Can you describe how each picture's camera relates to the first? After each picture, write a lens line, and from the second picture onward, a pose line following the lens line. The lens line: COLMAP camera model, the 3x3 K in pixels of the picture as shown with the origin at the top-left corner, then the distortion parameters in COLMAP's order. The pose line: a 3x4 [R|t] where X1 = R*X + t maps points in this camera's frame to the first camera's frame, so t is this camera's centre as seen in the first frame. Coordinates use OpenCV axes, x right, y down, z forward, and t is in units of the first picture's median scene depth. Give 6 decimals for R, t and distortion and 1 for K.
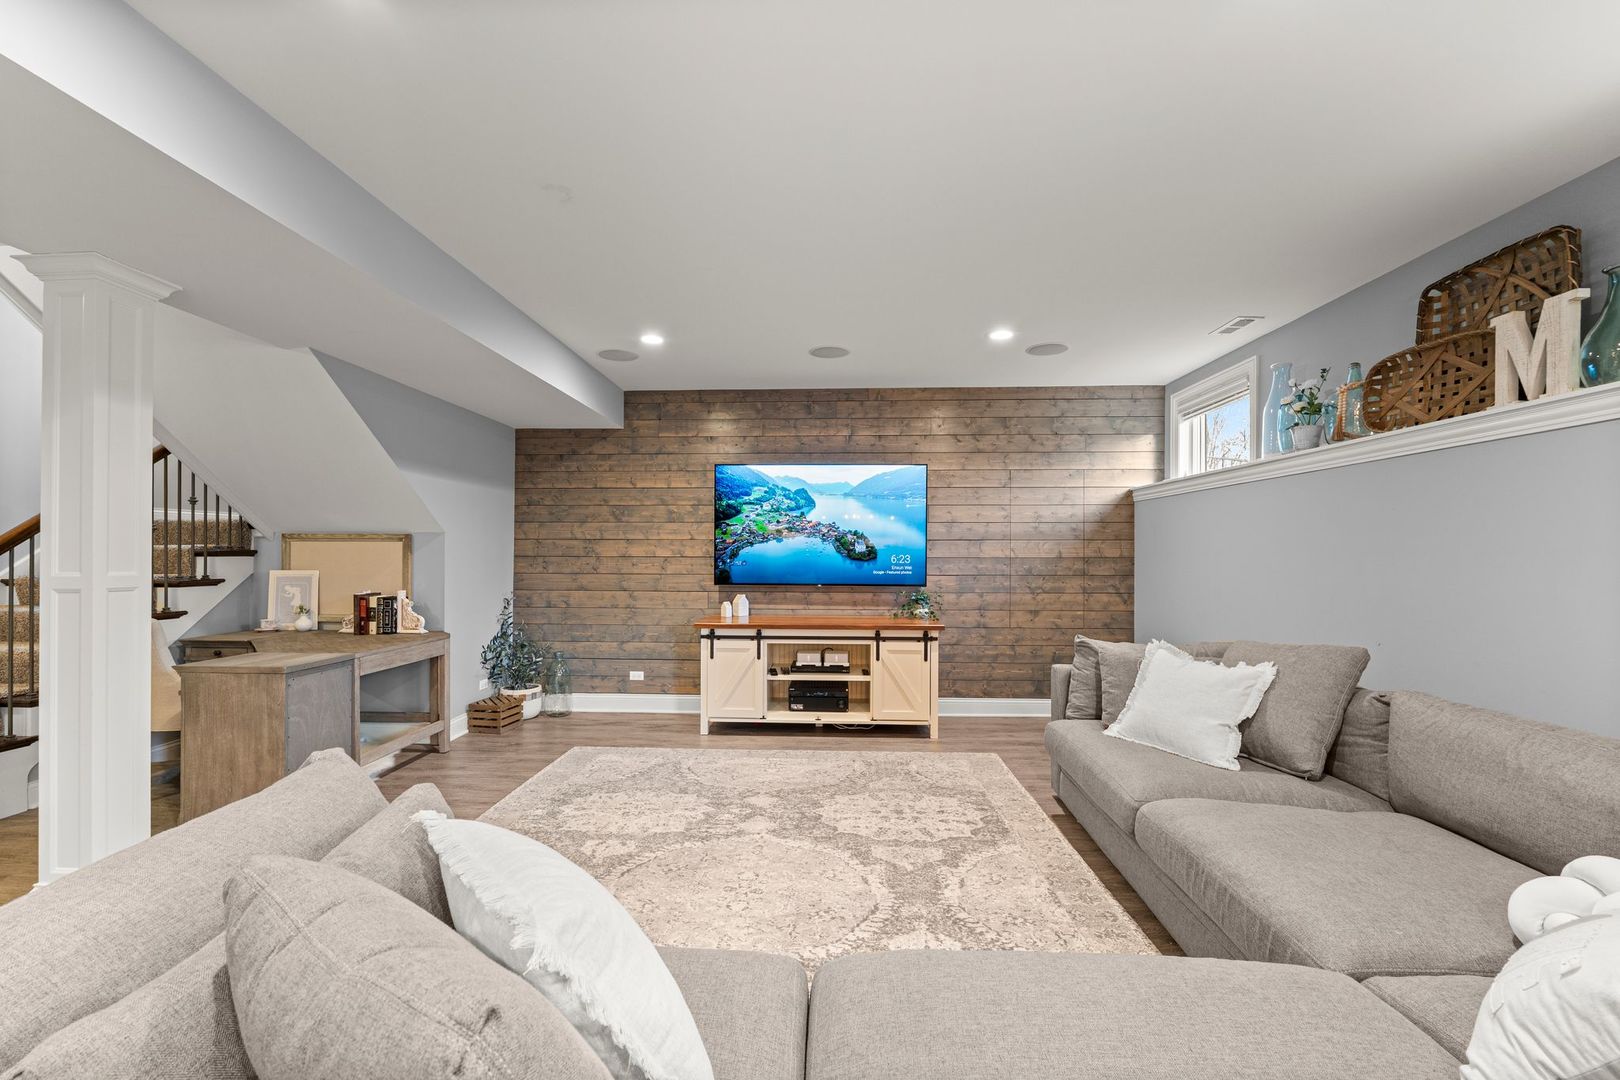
lens RADIAL K [[648.2, 0, 806.4], [0, 648.2, 548.3], [0, 0, 1]] dist [-0.018258, 0.000631]
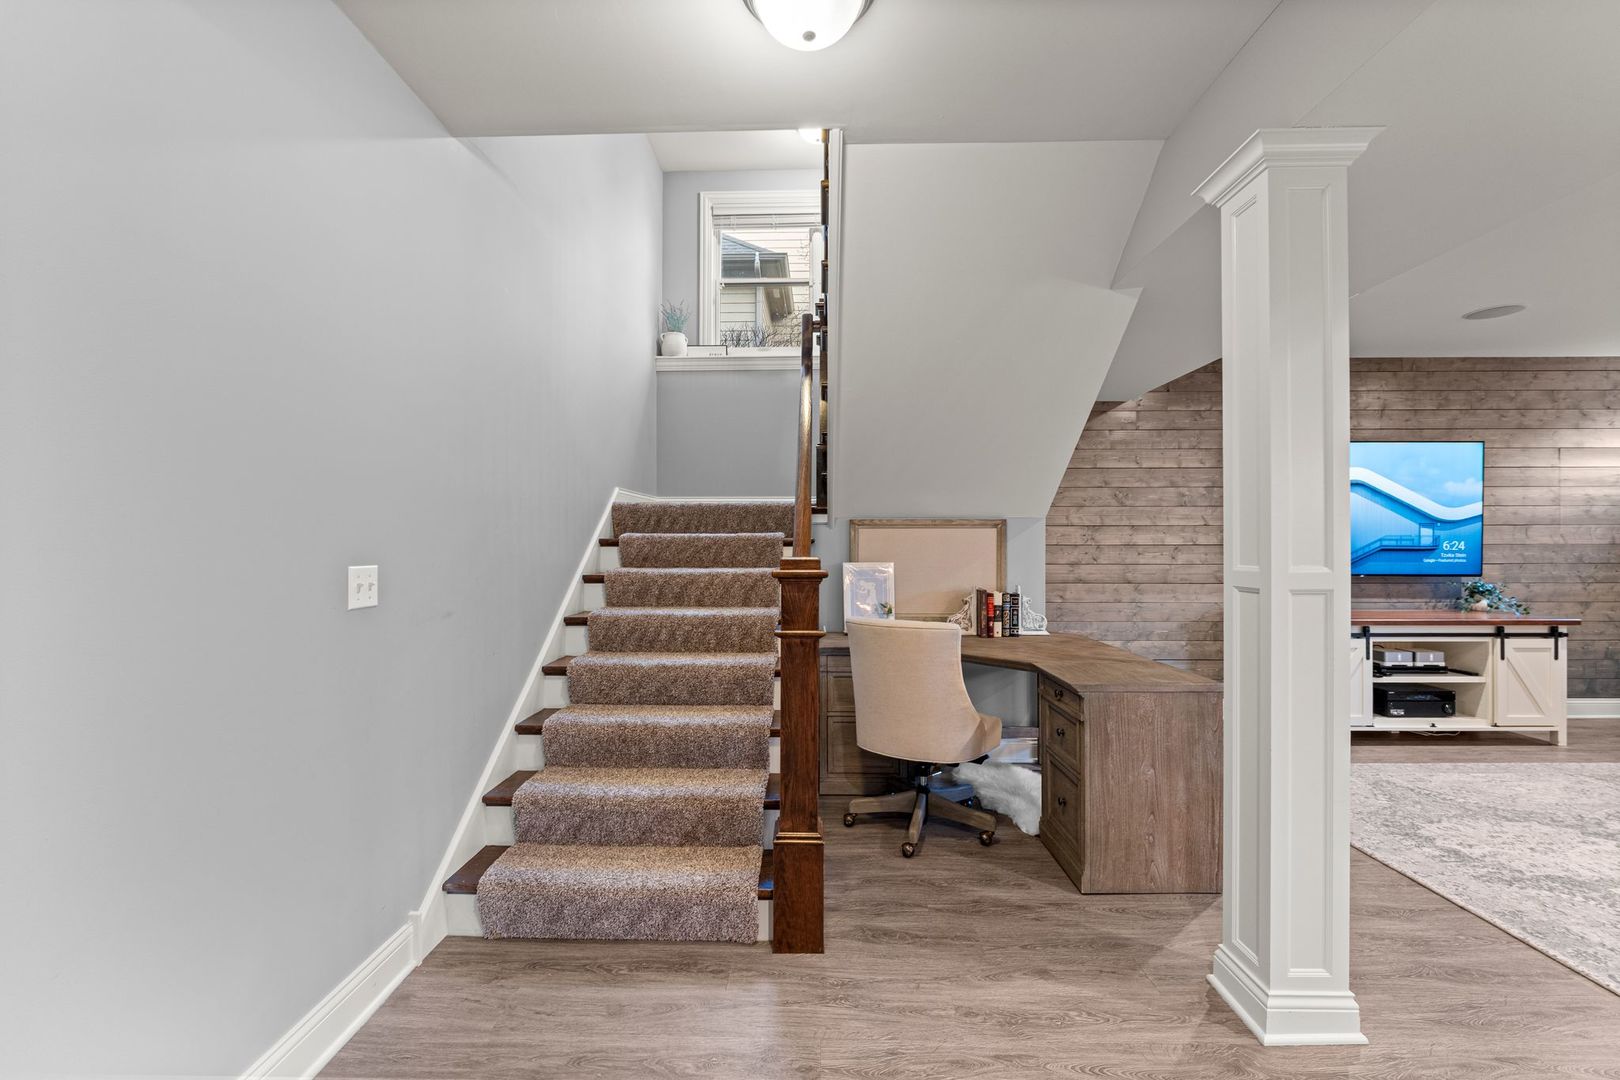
lens RADIAL K [[648.2, 0, 803.6], [0, 648.2, 539.8], [0, 0, 1]] dist [-0.018258, 0.000631]
pose [[0.999973, -0.004597, 0.005705, -0.771170], [0.004586, 0.999988, 0.001927, 0.001890], [-0.005714, -0.001901, 0.999982, 0.118396]]
